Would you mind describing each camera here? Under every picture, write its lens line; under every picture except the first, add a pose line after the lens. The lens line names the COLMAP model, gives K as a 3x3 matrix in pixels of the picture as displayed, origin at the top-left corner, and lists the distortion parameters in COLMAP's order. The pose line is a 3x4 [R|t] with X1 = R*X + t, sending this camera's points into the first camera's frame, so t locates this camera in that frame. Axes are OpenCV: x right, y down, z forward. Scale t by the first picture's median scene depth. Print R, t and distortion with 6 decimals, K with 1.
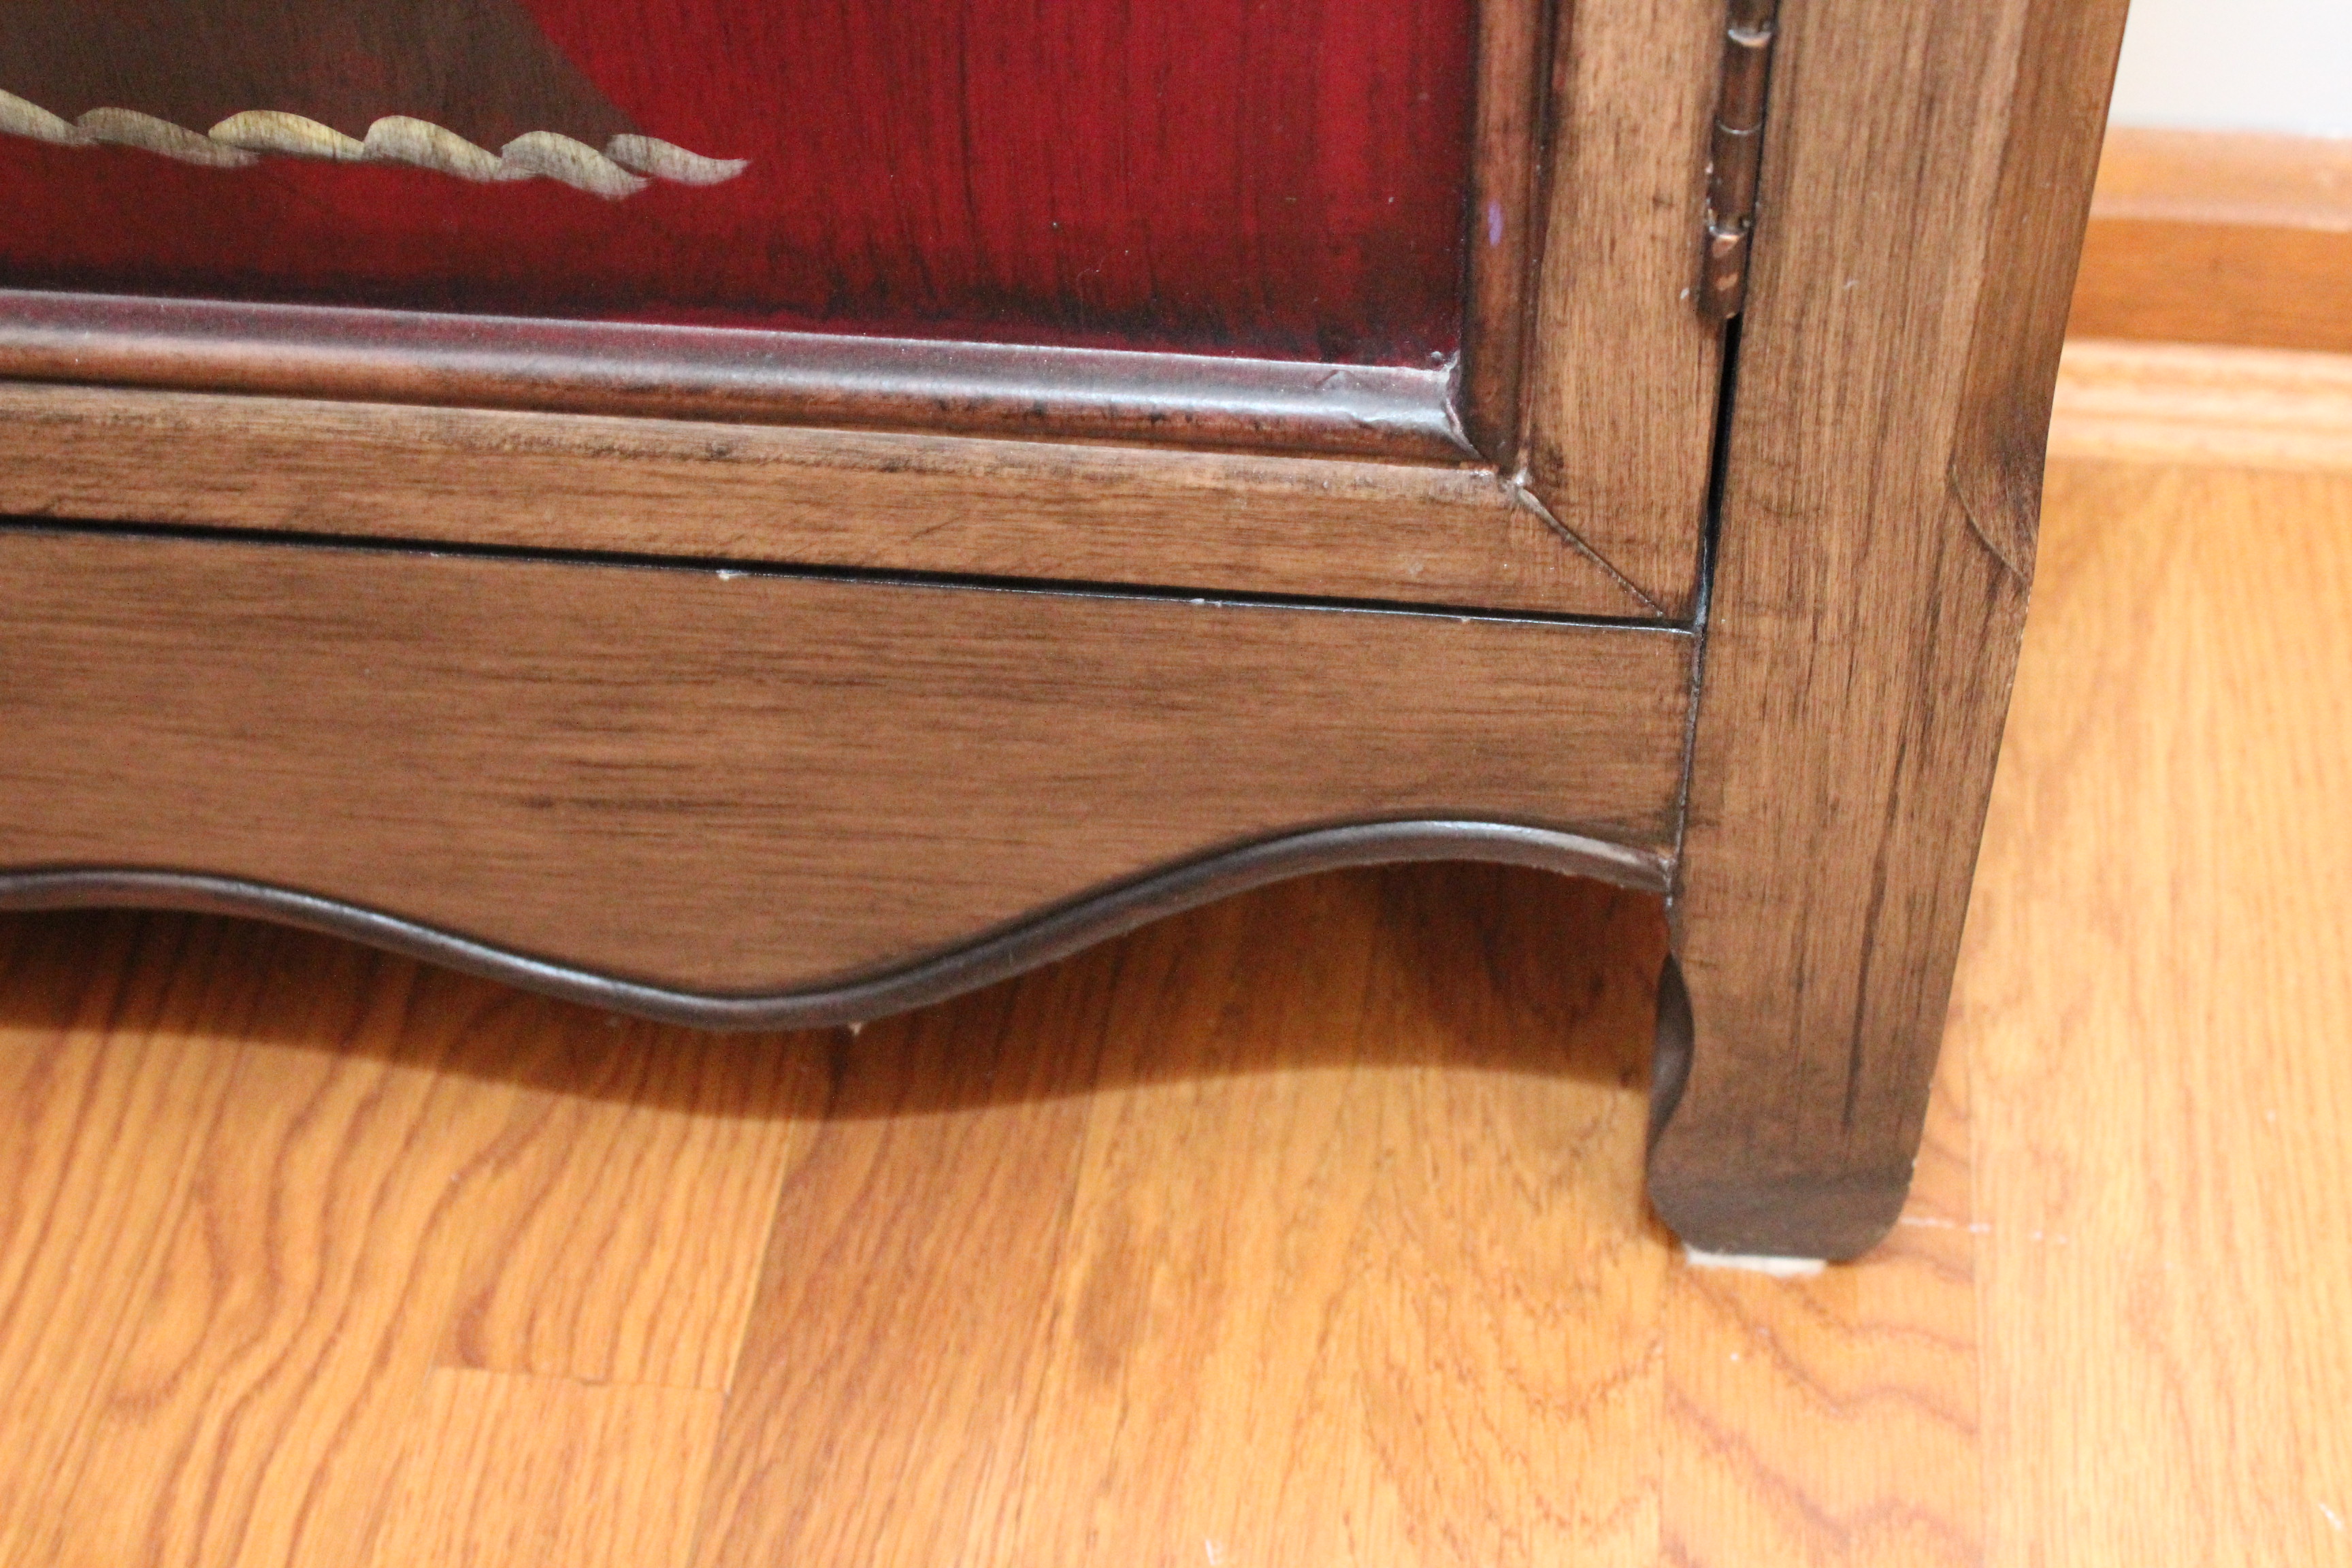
lens RADIAL K [[3670.8, 0, 1174.2], [0, 3670.8, 786.8], [0, 0, 1]] dist [-0.027768, 0.000000]
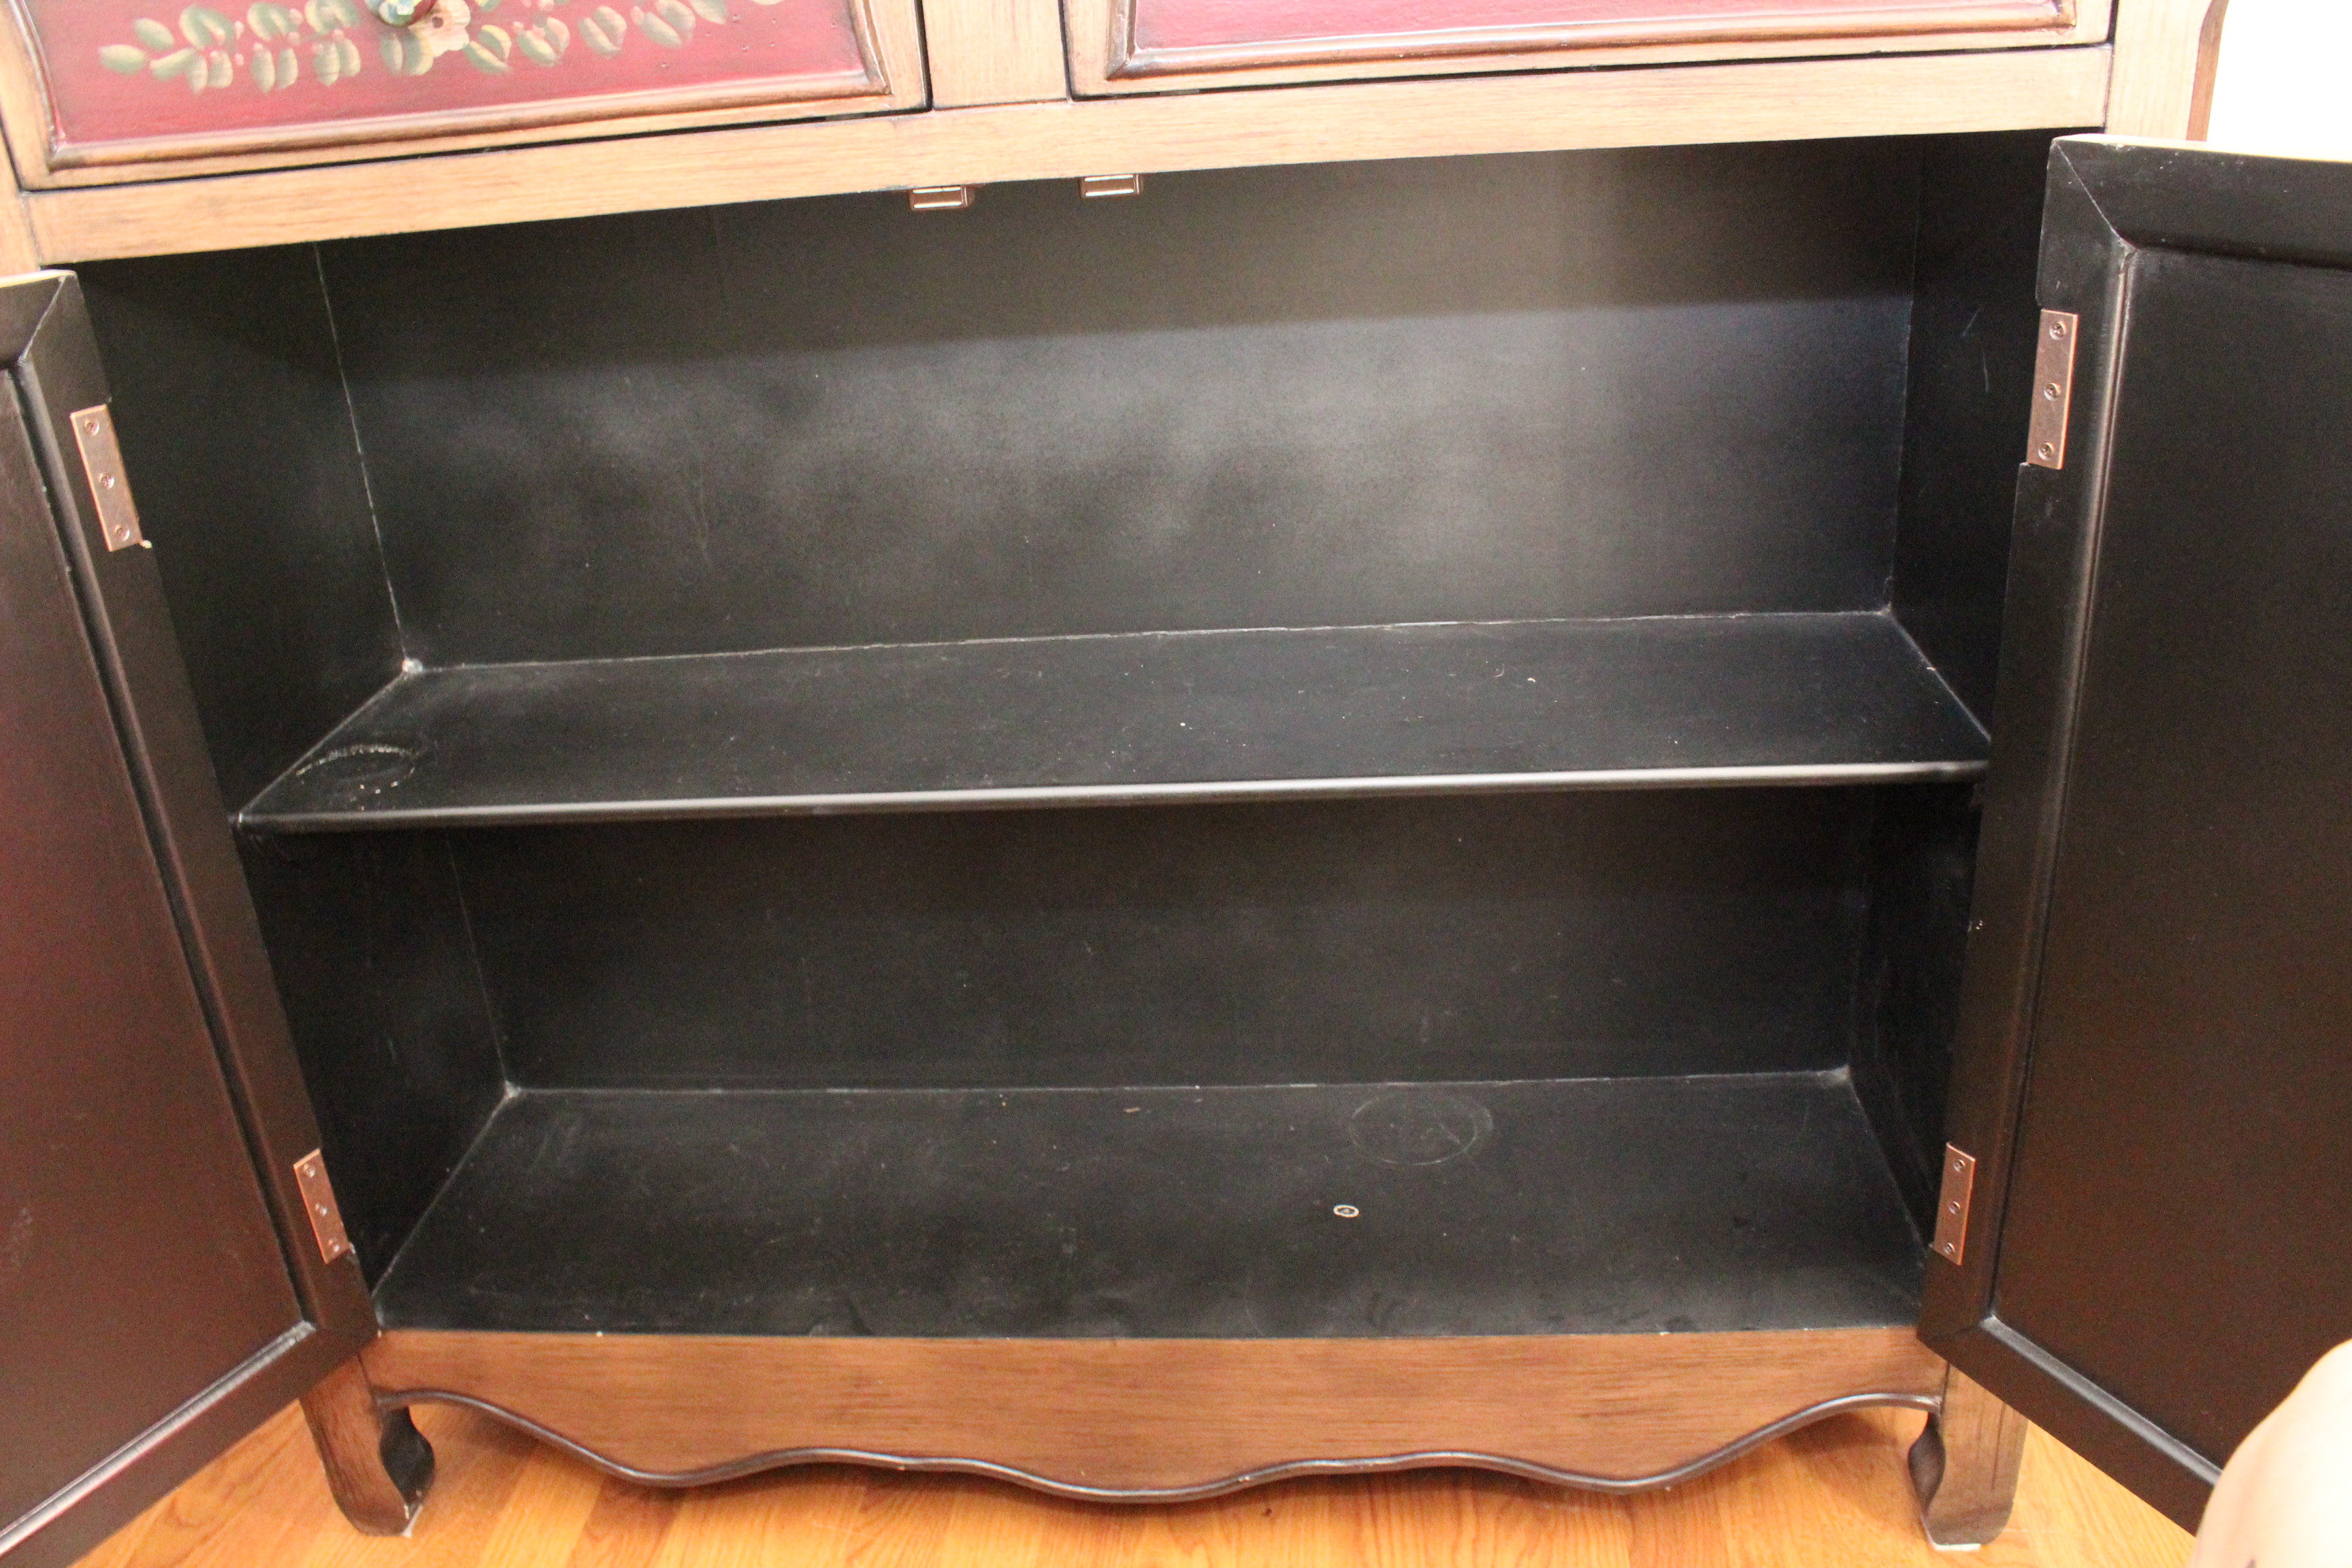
lens RADIAL K [[1976.7, 0, 1168.0], [0, 1976.7, 803.8], [0, 0, 1]] dist [-0.162721, 0.144631]
pose [[0.998172, -0.056076, 0.022531, -0.555293], [0.060432, 0.928117, -0.367352, 0.109440], [-0.000312, 0.368042, 0.929809, -0.775488]]
